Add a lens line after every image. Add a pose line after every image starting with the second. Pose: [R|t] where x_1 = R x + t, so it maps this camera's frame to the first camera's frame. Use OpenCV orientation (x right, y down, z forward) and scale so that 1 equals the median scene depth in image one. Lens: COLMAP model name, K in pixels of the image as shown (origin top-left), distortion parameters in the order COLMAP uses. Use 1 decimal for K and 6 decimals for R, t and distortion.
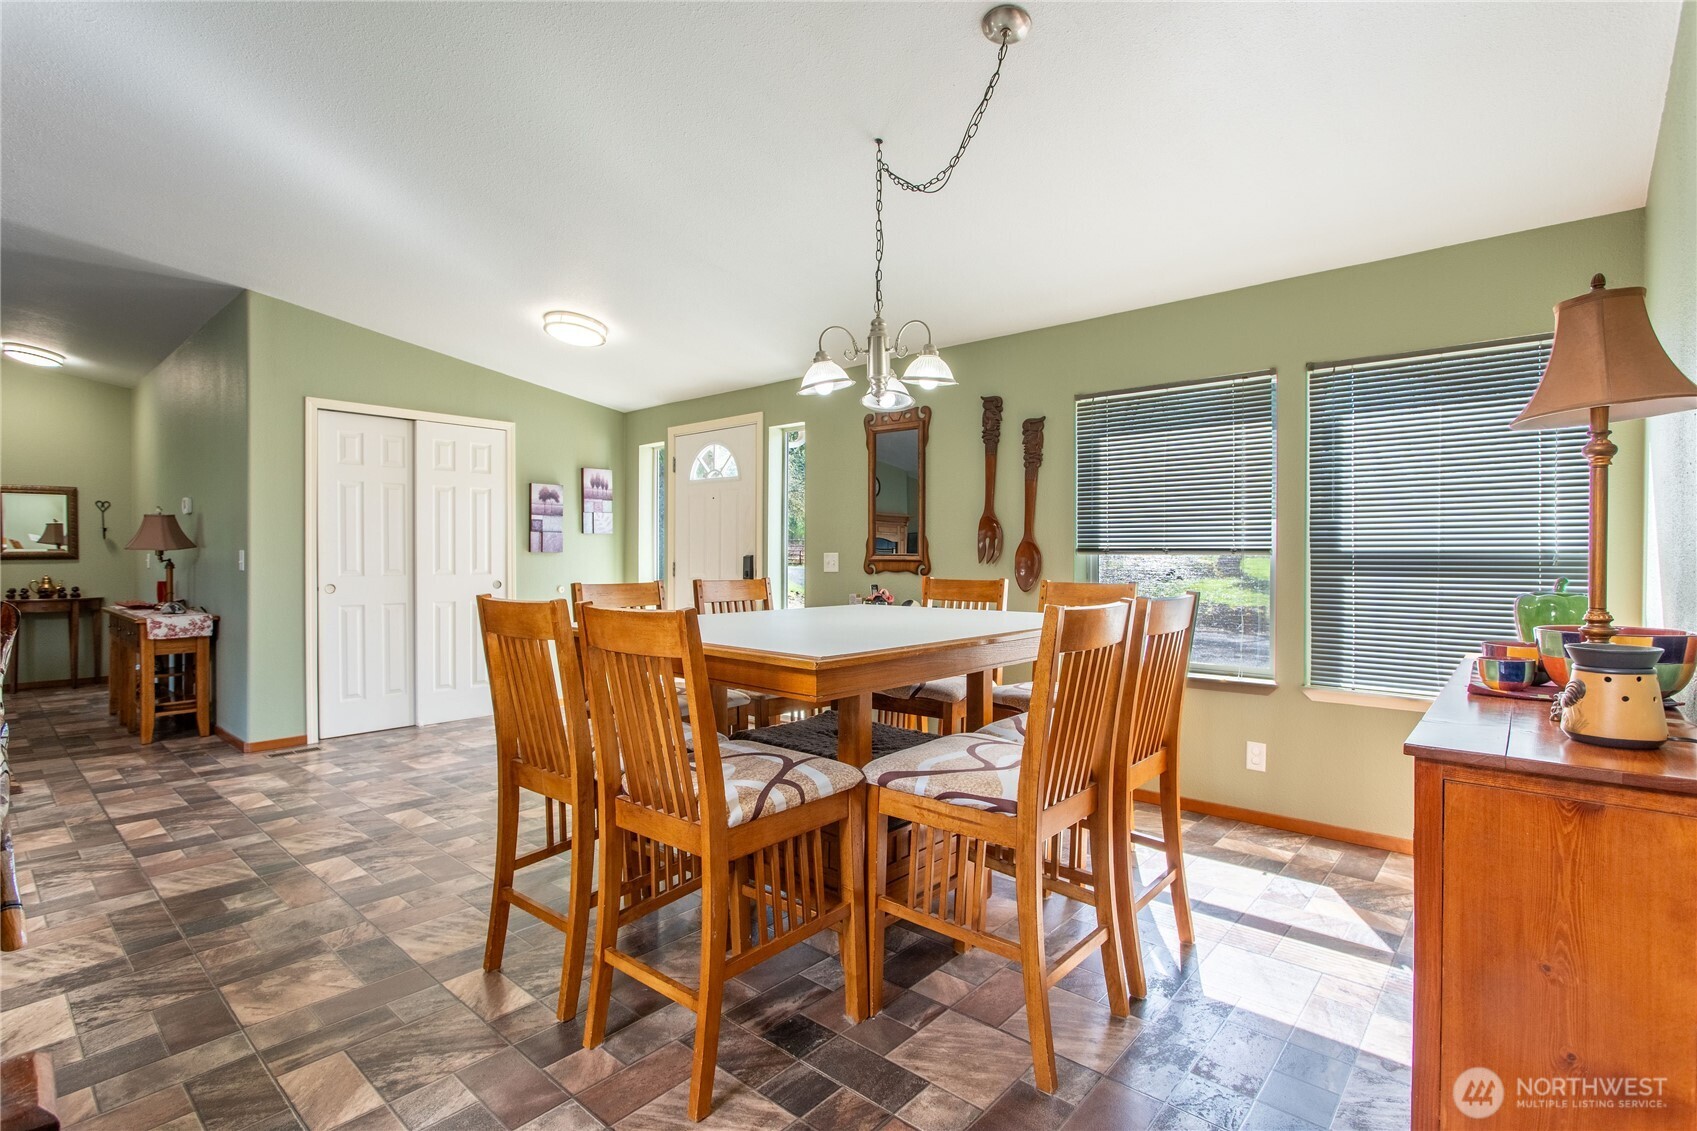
lens RADIAL K [[812.9, 0, 851.5], [0, 812.9, 560.3], [0, 0, 1]] dist [-0.021065, 0.008083]
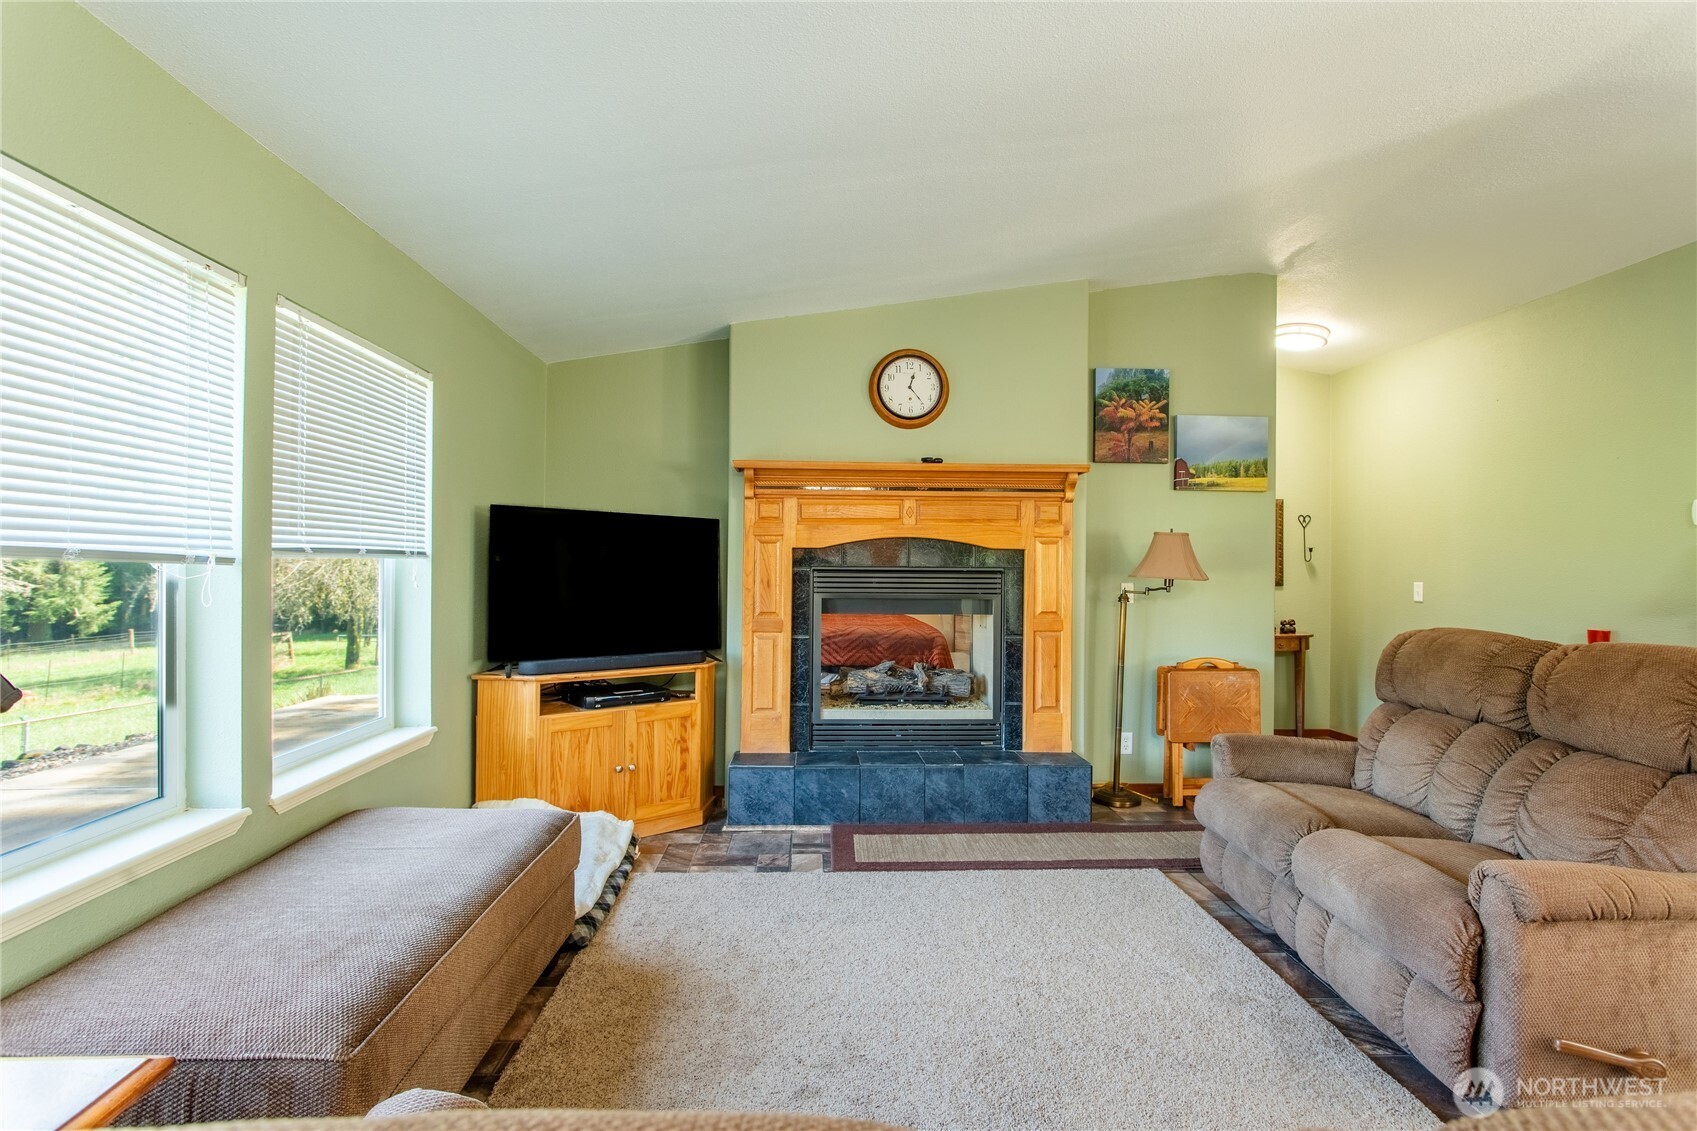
lens RADIAL K [[812.9, 0, 851.5], [0, 812.9, 560.3], [0, 0, 1]] dist [-0.021065, 0.008083]
pose [[0.699710, -0.000010, -0.714427, -0.720260], [-0.011129, 0.999879, -0.010913, -0.014596], [0.714340, 0.015587, 0.699625, 0.102563]]
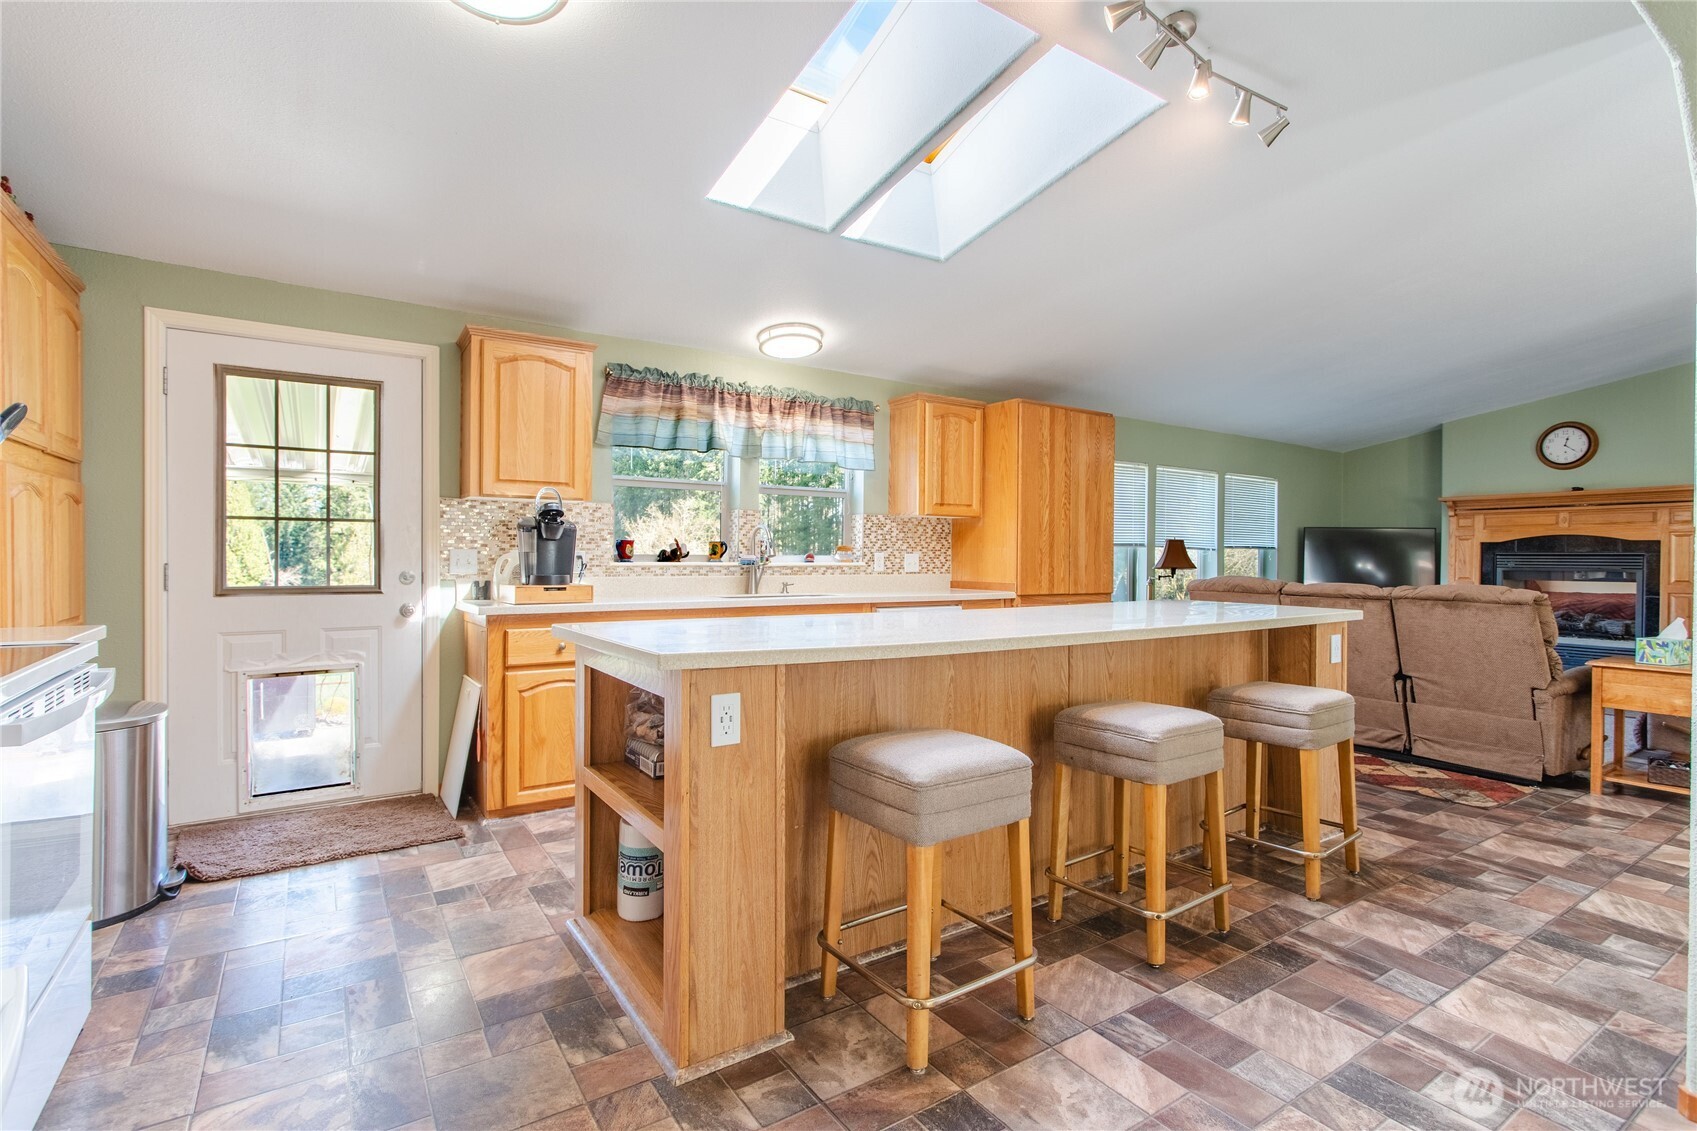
lens RADIAL K [[806.6, 0, 847.2], [0, 806.6, 560.4], [0, 0, 1]] dist [0.002113, 0.000097]
pose [[-0.257475, 0.001400, -0.966284, 0.092932], [-0.013407, 0.999898, 0.005021, 0.000379], [0.966192, 0.014248, -0.257430, -0.052662]]
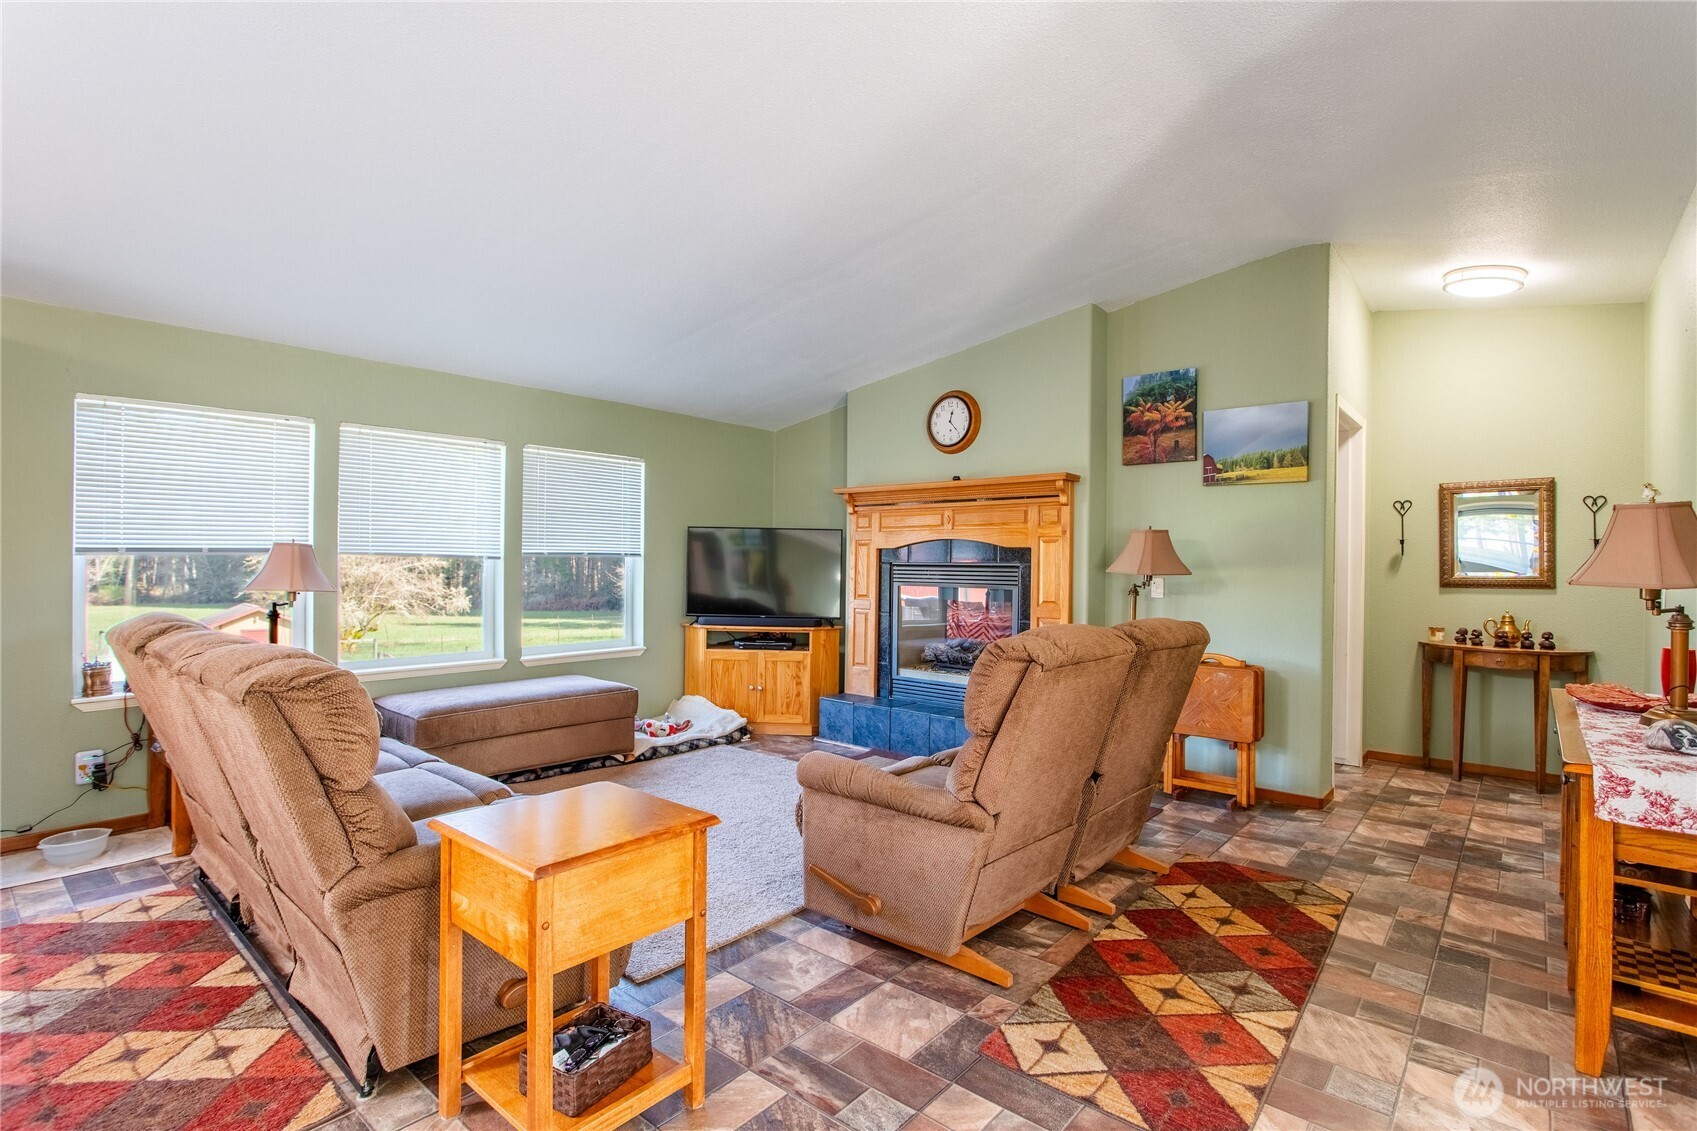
lens RADIAL K [[812.9, 0, 851.5], [0, 812.9, 560.3], [0, 0, 1]] dist [-0.021065, 0.008083]
pose [[0.019777, -0.002601, -0.999801, -0.351901], [-0.014162, 0.999896, -0.002881, -0.015379], [0.999704, 0.014216, 0.019738, 0.450194]]
